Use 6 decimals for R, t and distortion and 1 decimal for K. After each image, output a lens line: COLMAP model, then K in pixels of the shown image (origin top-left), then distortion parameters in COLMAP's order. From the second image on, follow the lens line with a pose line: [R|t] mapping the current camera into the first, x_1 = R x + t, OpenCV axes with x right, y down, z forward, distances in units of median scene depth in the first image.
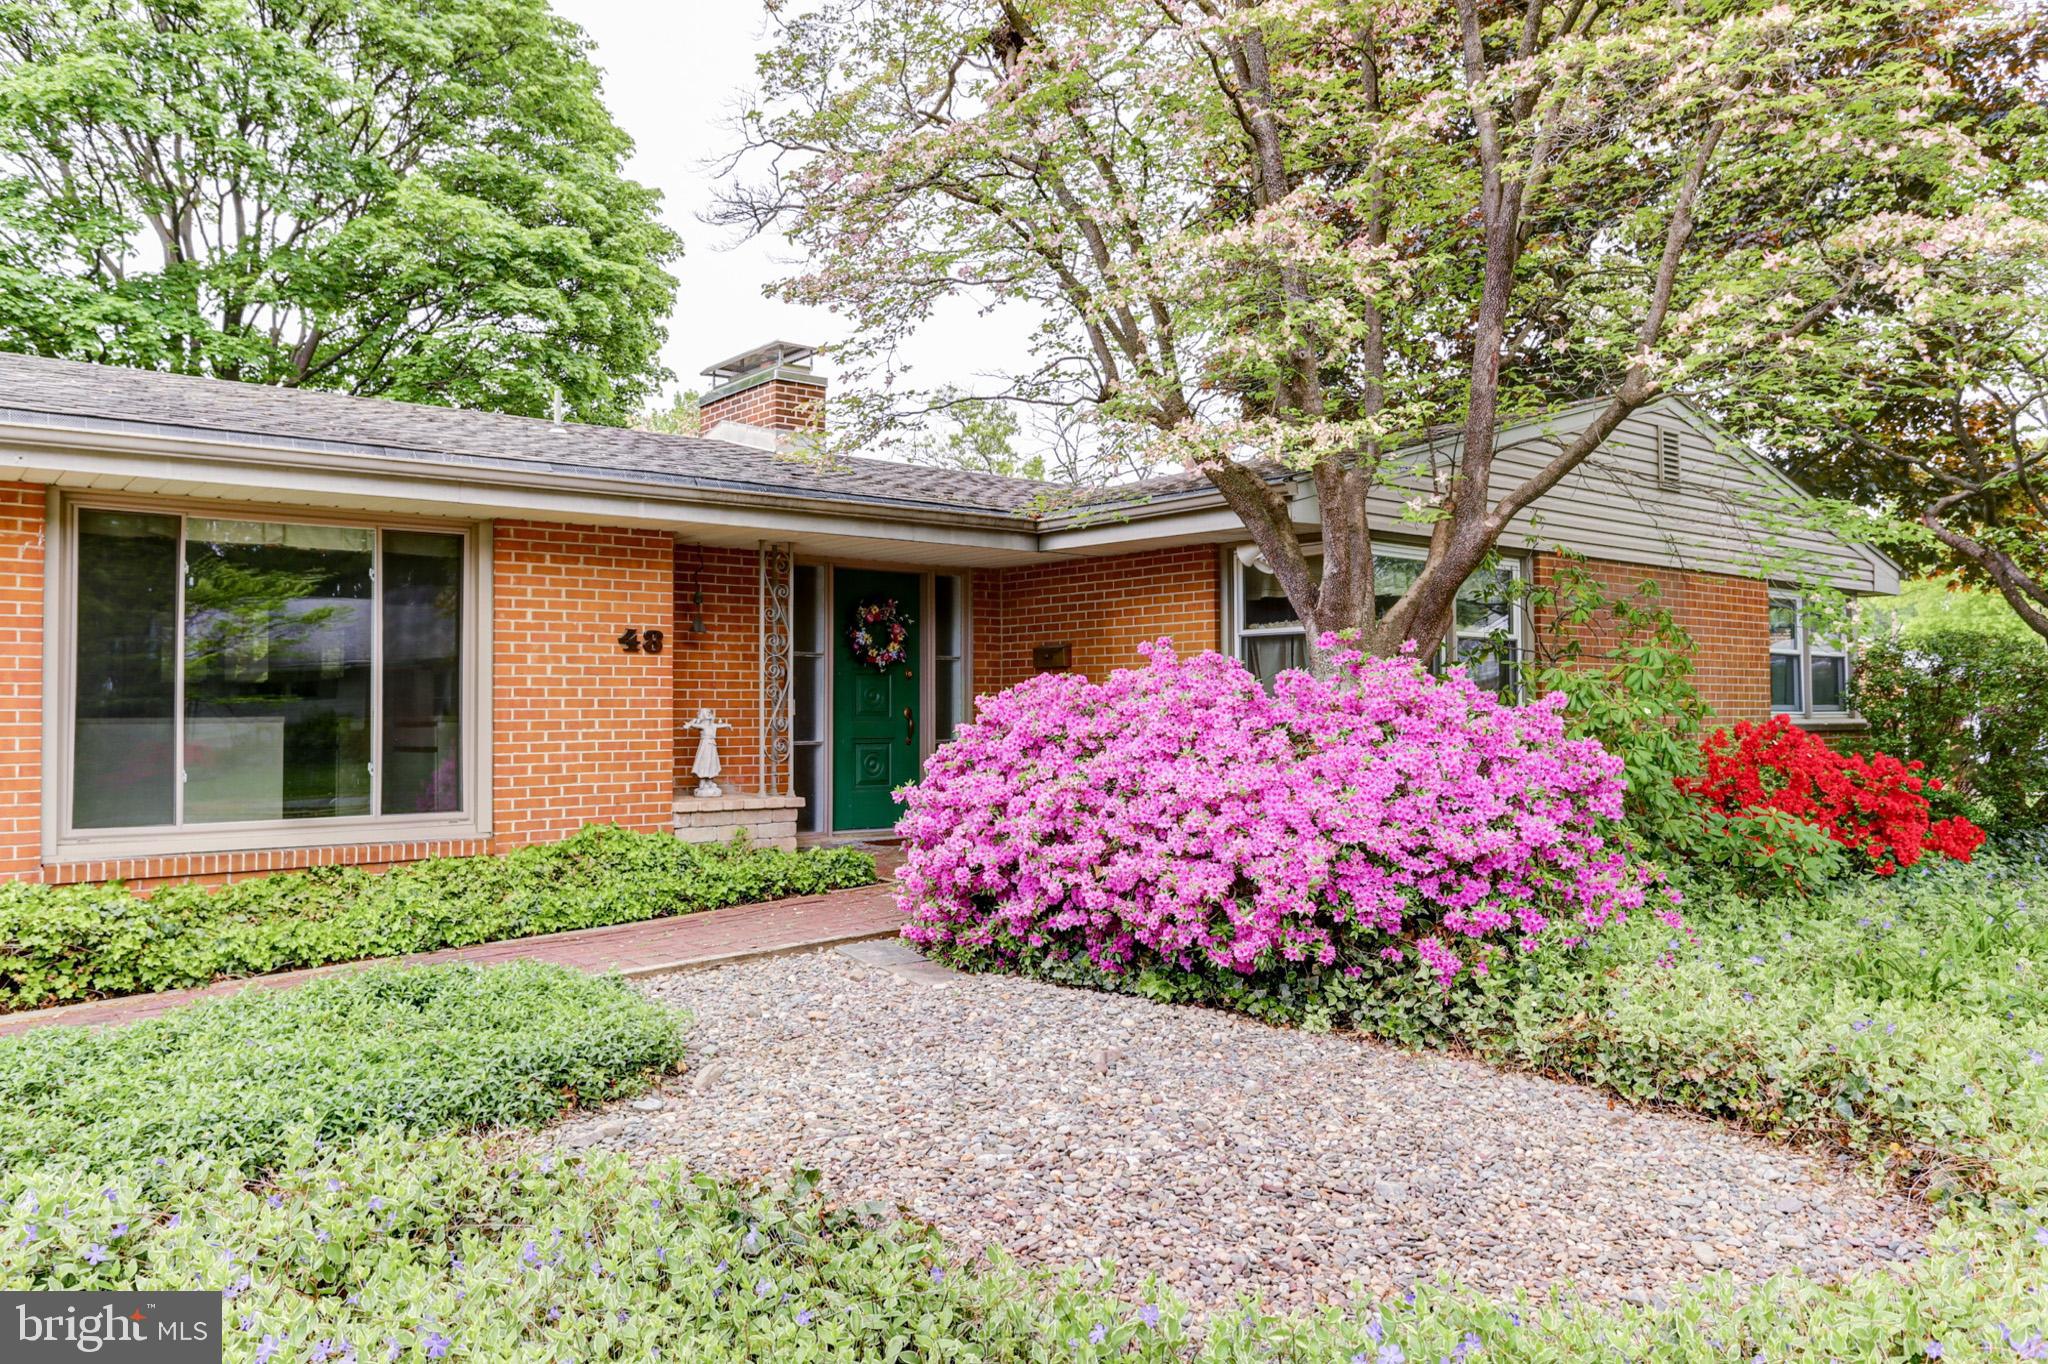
lens RADIAL K [[1497.3, 0, 1024.9], [0, 1497.3, 684.5], [0, 0, 1]] dist [-0.000765, -0.000003]
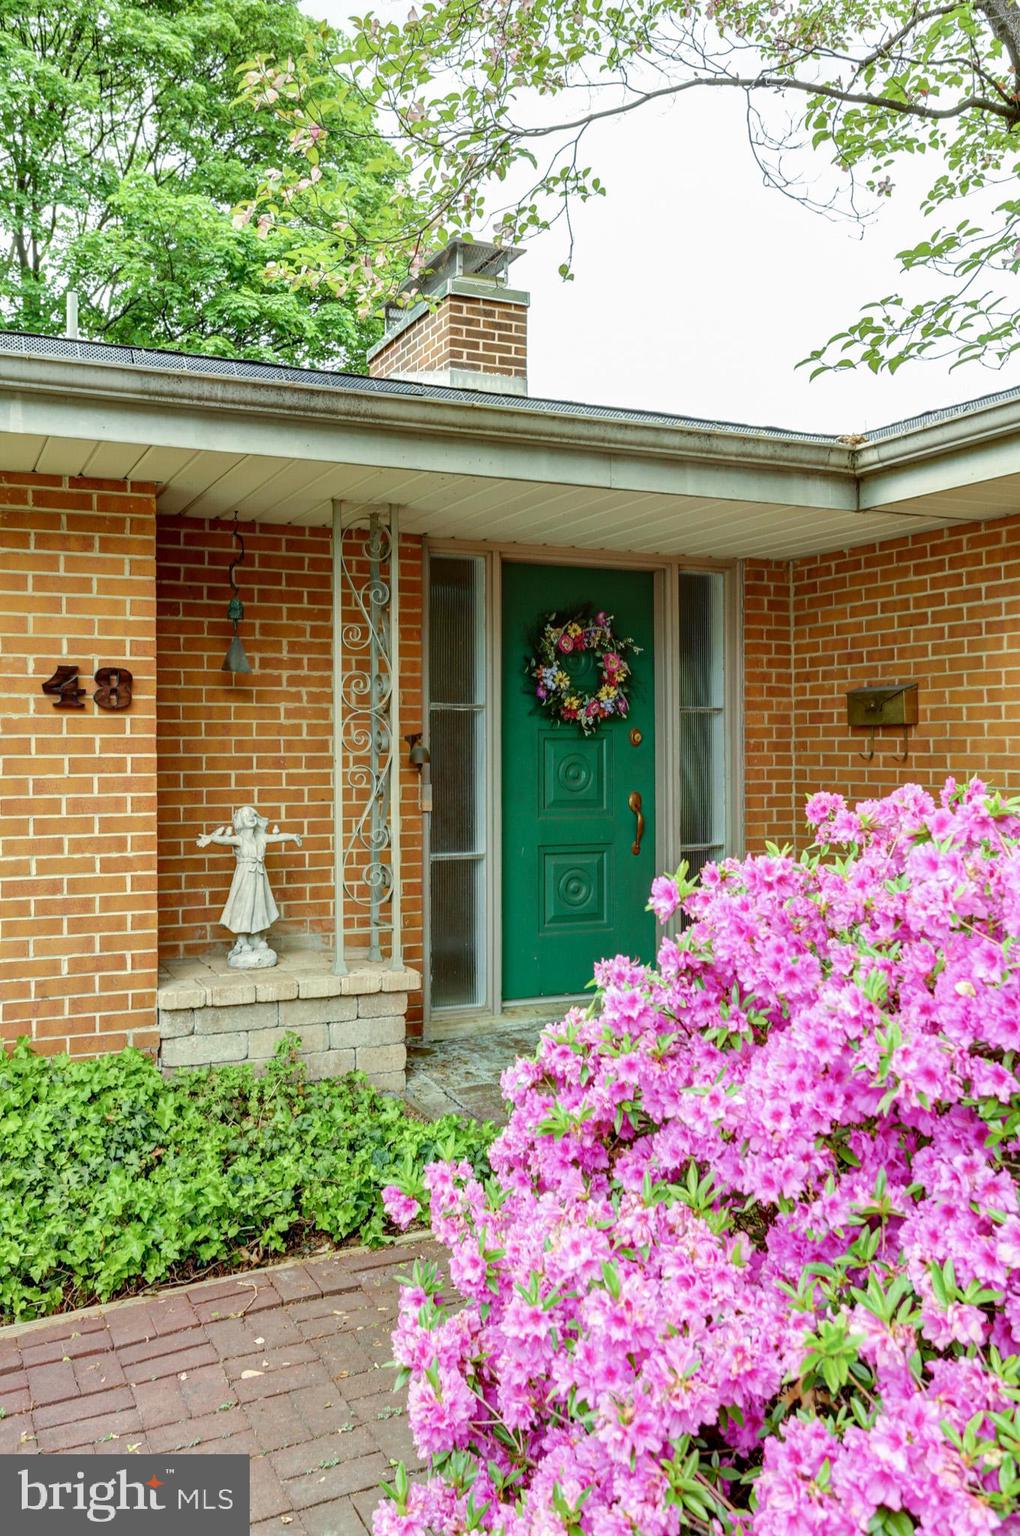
lens RADIAL K [[1281.7, 0, 531.9], [0, 1281.7, 732.2], [0, 0, 1]] dist [0.004860, -0.000153]
pose [[0.973514, -0.004747, -0.228579, -0.000480], [0.006406, 0.999958, 0.006517, -0.014533], [0.228538, -0.007808, 0.973504, 0.558667]]
